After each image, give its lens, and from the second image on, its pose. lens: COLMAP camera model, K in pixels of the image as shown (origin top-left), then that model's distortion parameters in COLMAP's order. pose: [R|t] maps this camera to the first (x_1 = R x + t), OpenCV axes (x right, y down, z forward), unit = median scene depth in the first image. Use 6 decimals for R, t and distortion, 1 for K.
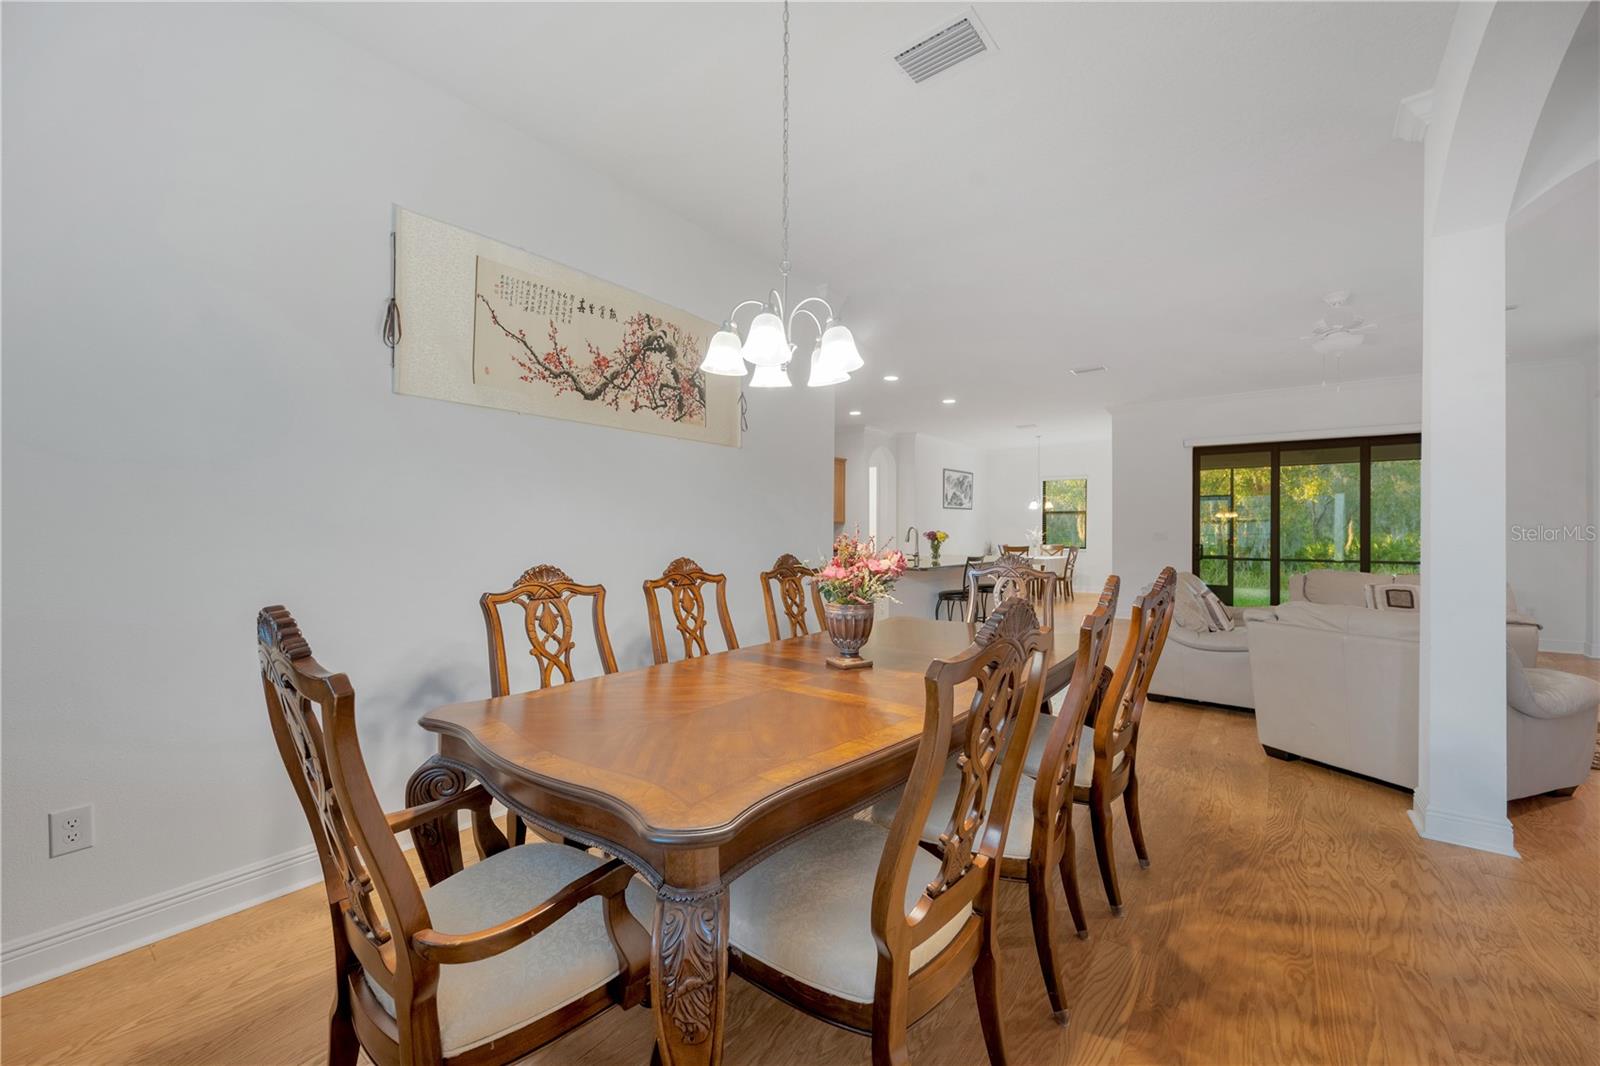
lens RADIAL K [[625.4, 0, 802.8], [0, 625.4, 533.4], [0, 0, 1]] dist [-0.000188, -0.000090]
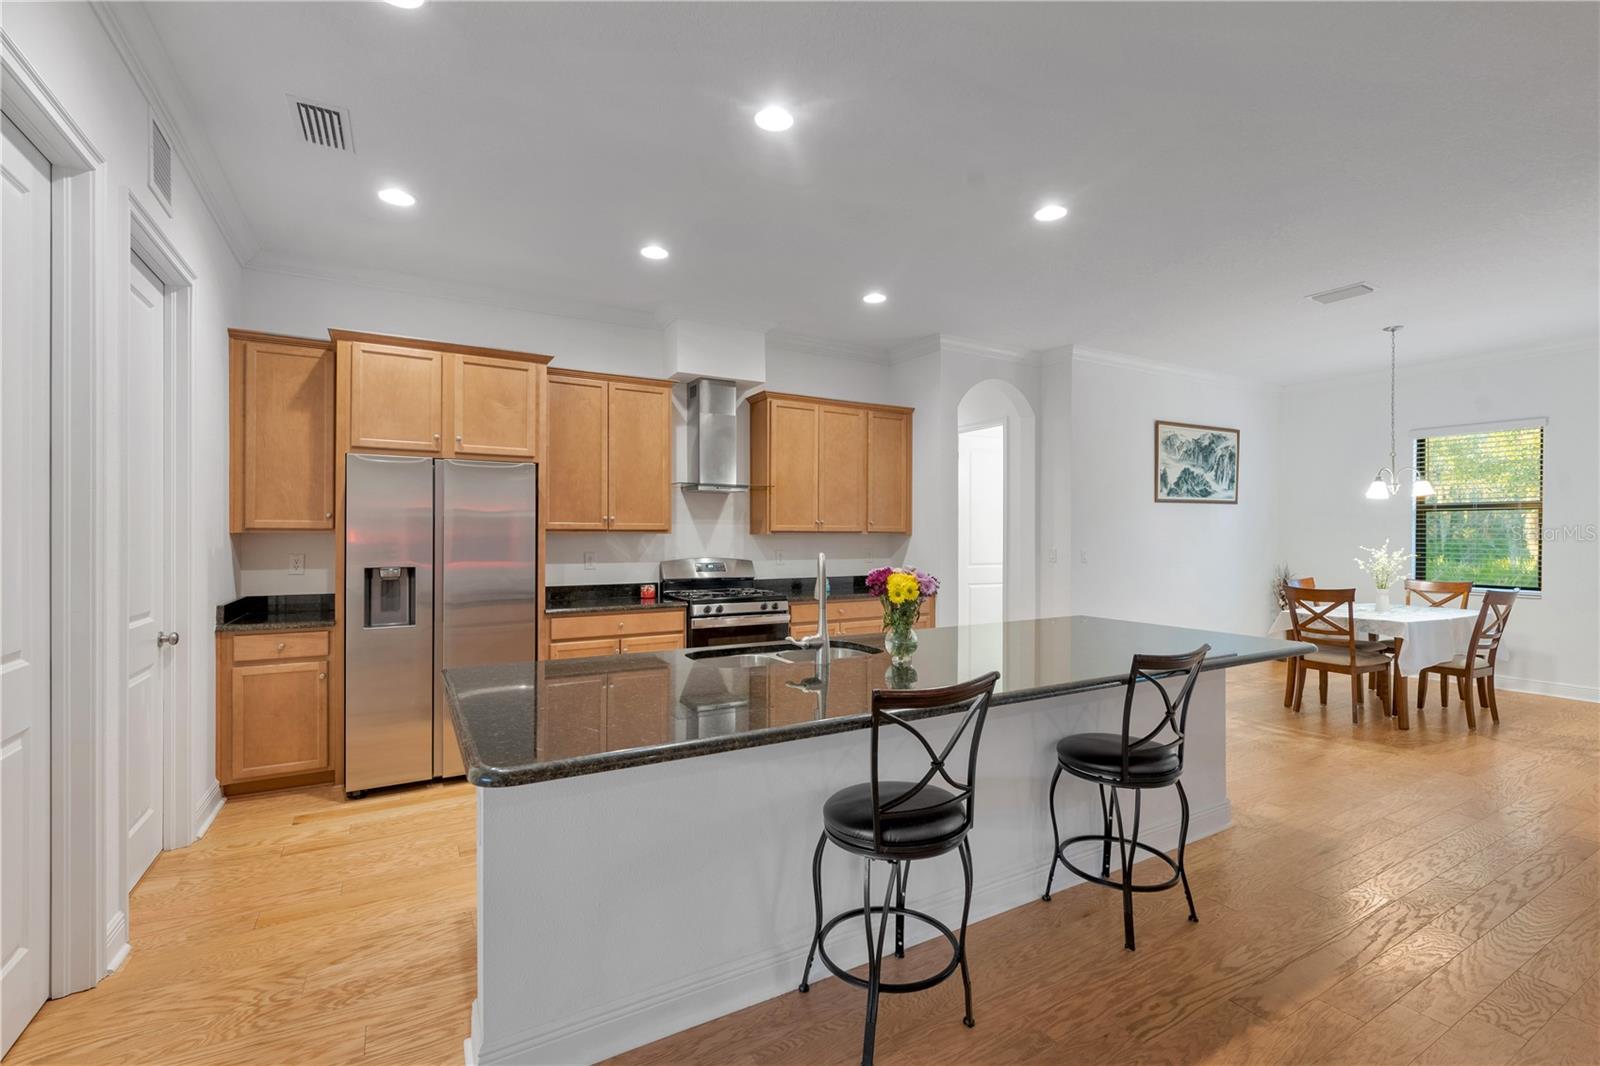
lens RADIAL K [[698.2, 0, 806.2], [0, 698.2, 534.2], [0, 0, 1]] dist [-0.000432, -0.000104]
pose [[0.924871, 0.000093, -0.380282, 0.212291], [-0.001719, 0.999991, -0.003938, -0.014097], [0.380278, 0.004296, 0.924862, 0.459863]]
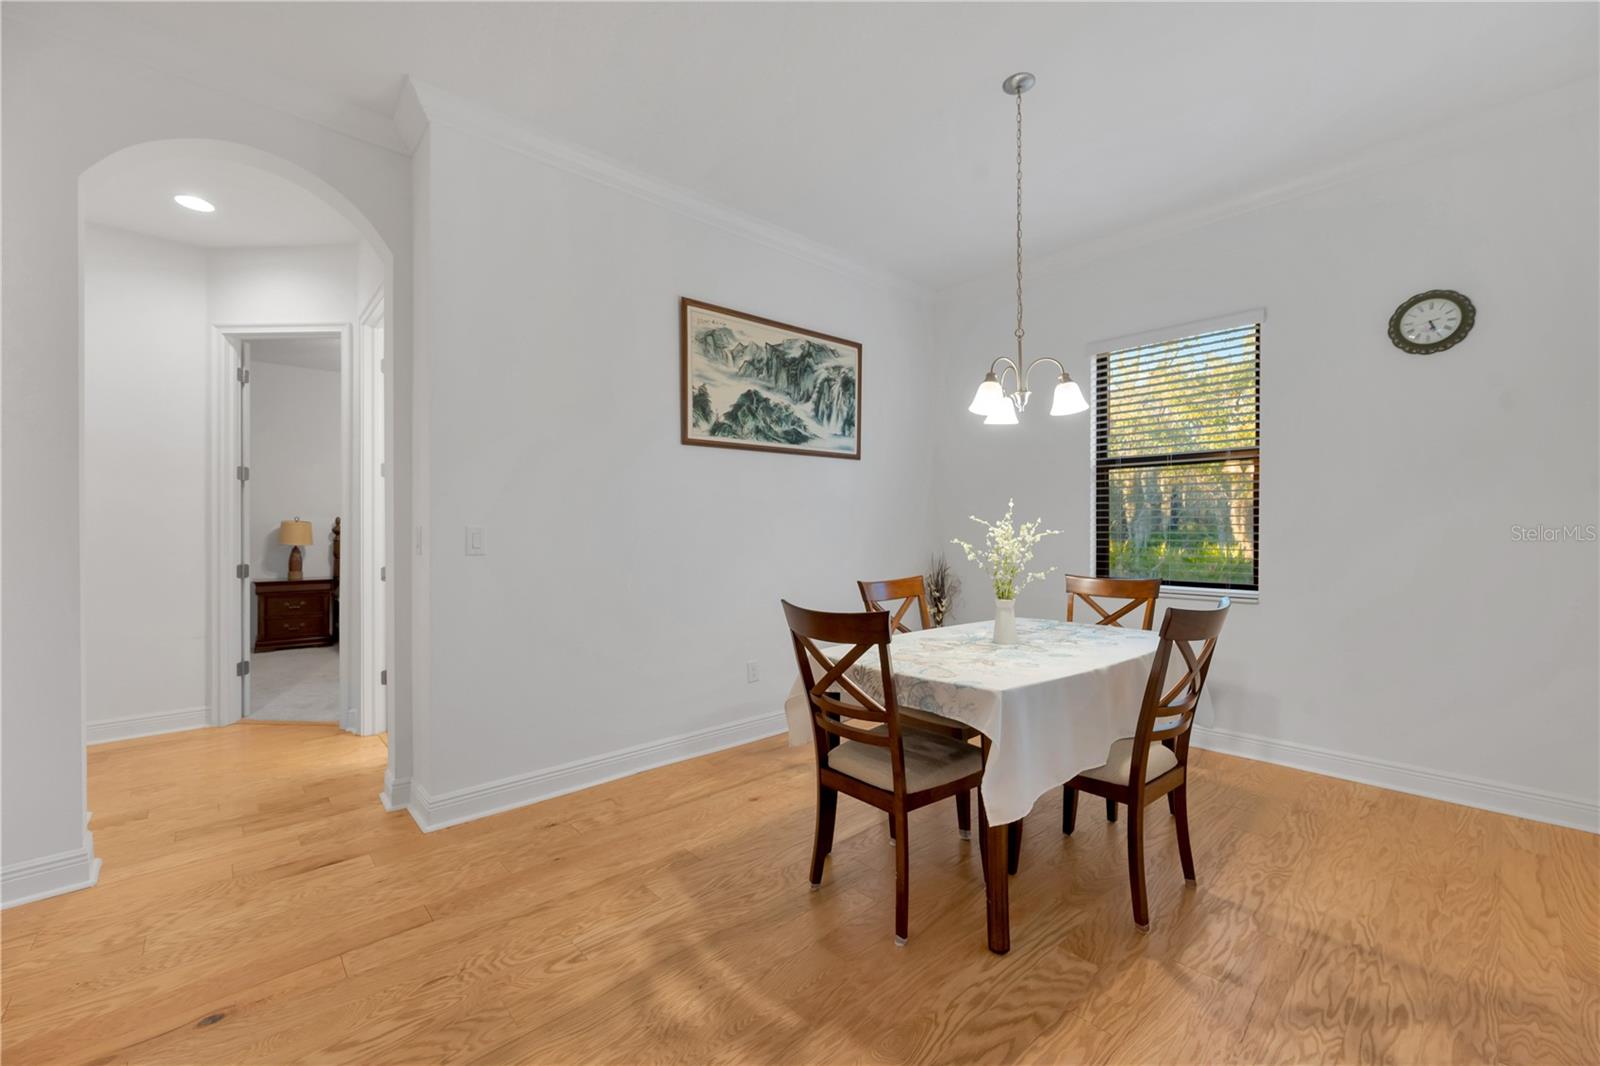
lens RADIAL K [[646.5, 0, 804.3], [0, 646.5, 528.9], [0, 0, 1]] dist [0.000232, -0.000057]
pose [[0.985379, -0.004905, -0.170308, 0.384635], [0.004286, 0.999983, -0.004001, -0.001616], [0.170324, 0.003213, 0.985383, 0.863718]]
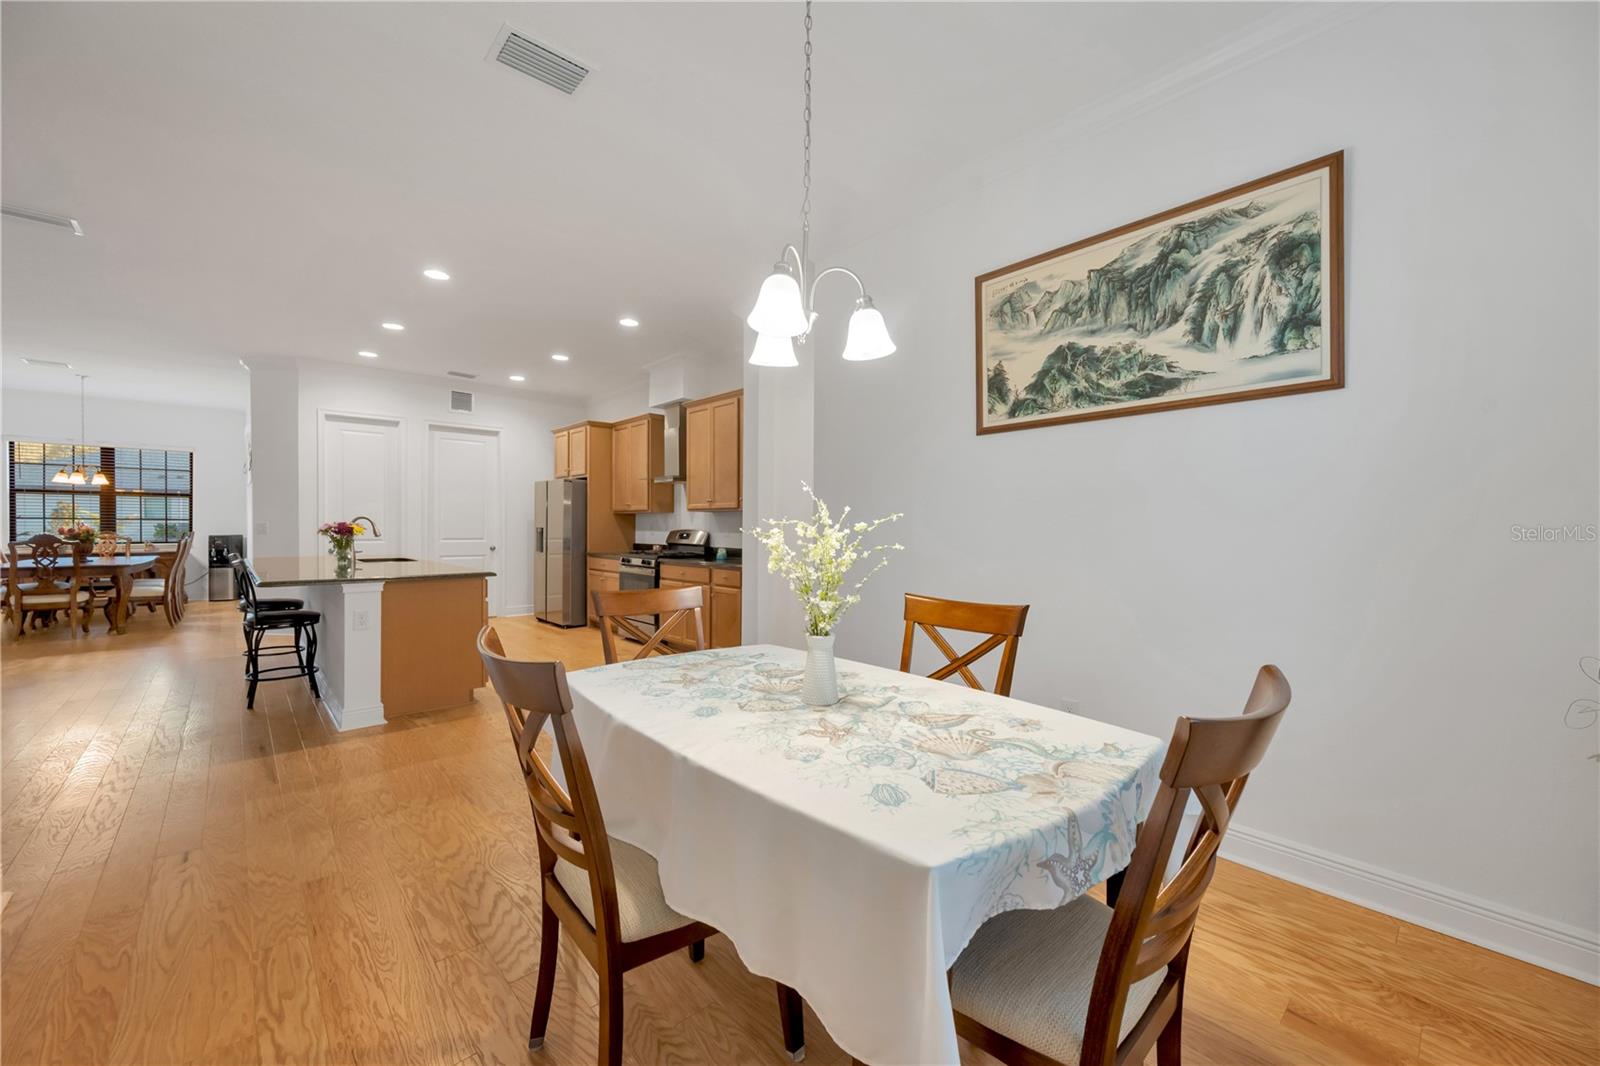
lens RADIAL K [[625.4, 0, 802.8], [0, 625.4, 533.4], [0, 0, 1]] dist [-0.000188, -0.000090]
pose [[-0.172540, 0.009542, -0.984956, 0.578213], [-0.008105, 0.999905, 0.011106, -0.002225], [0.984969, 0.009899, -0.172446, 1.151763]]
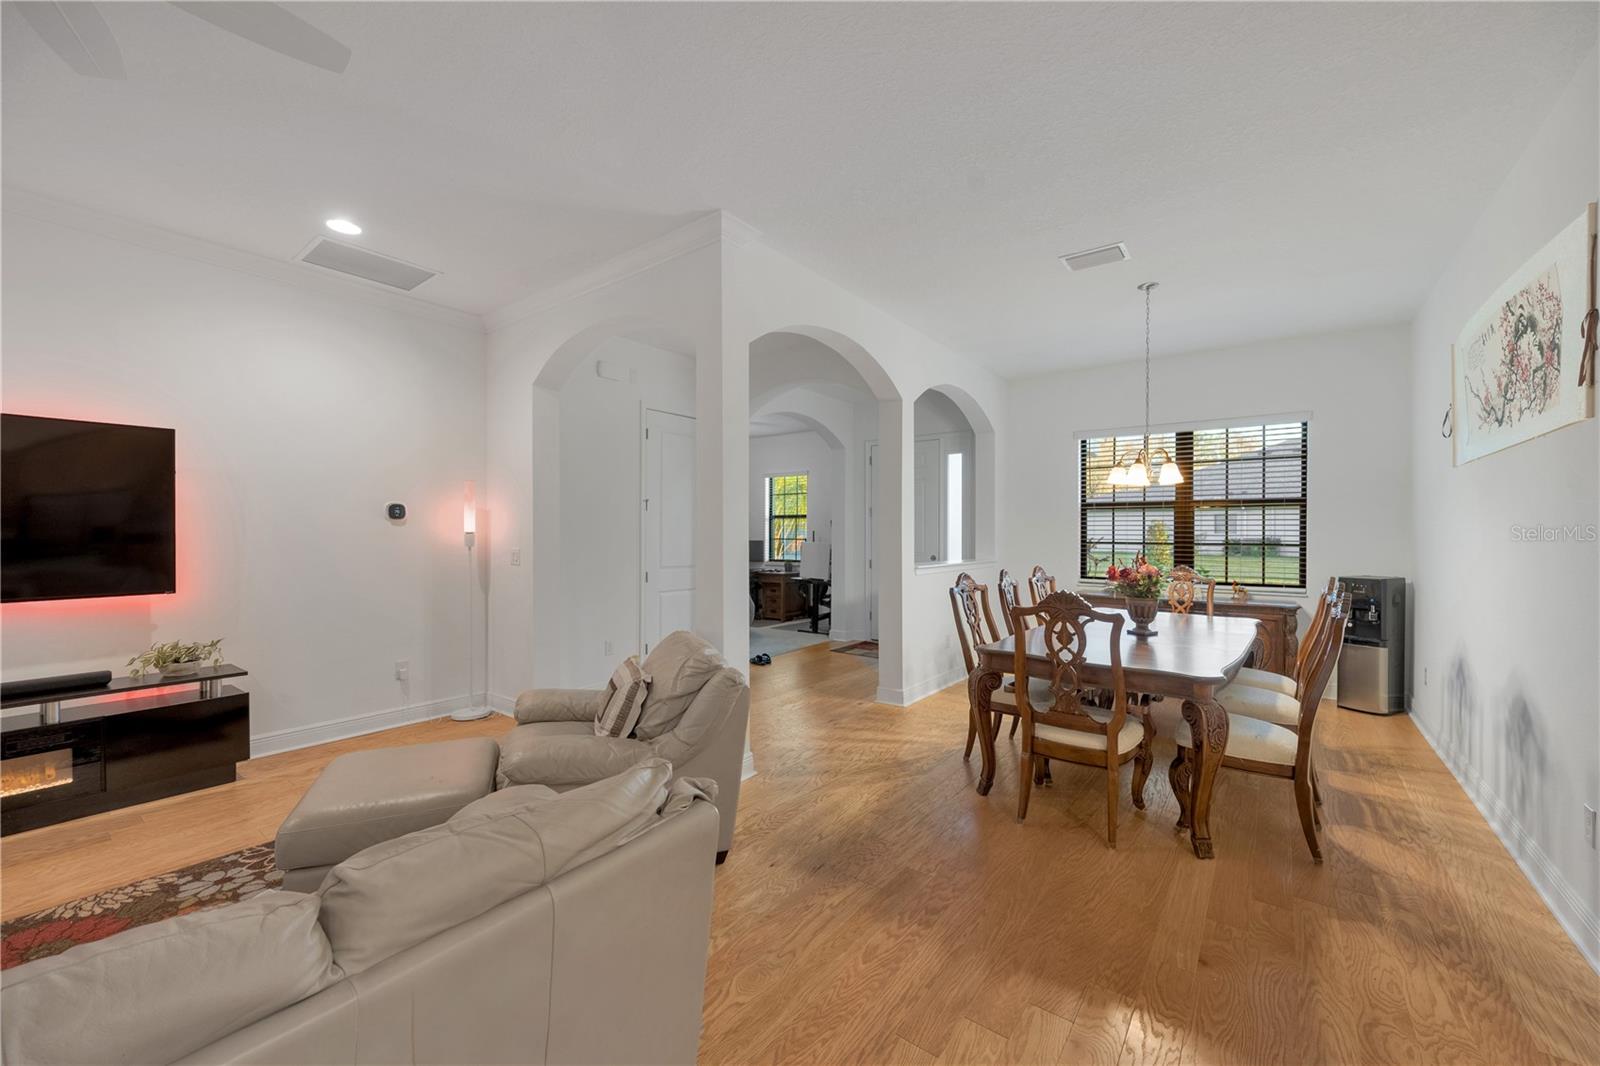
lens RADIAL K [[625.4, 0, 802.8], [0, 625.4, 533.4], [0, 0, 1]] dist [-0.000188, -0.000090]
pose [[-0.999972, -0.004428, -0.005981, 0.218705], [-0.004431, 0.999990, 0.000612, -0.013710], [0.005978, 0.000638, -0.999982, 0.584772]]
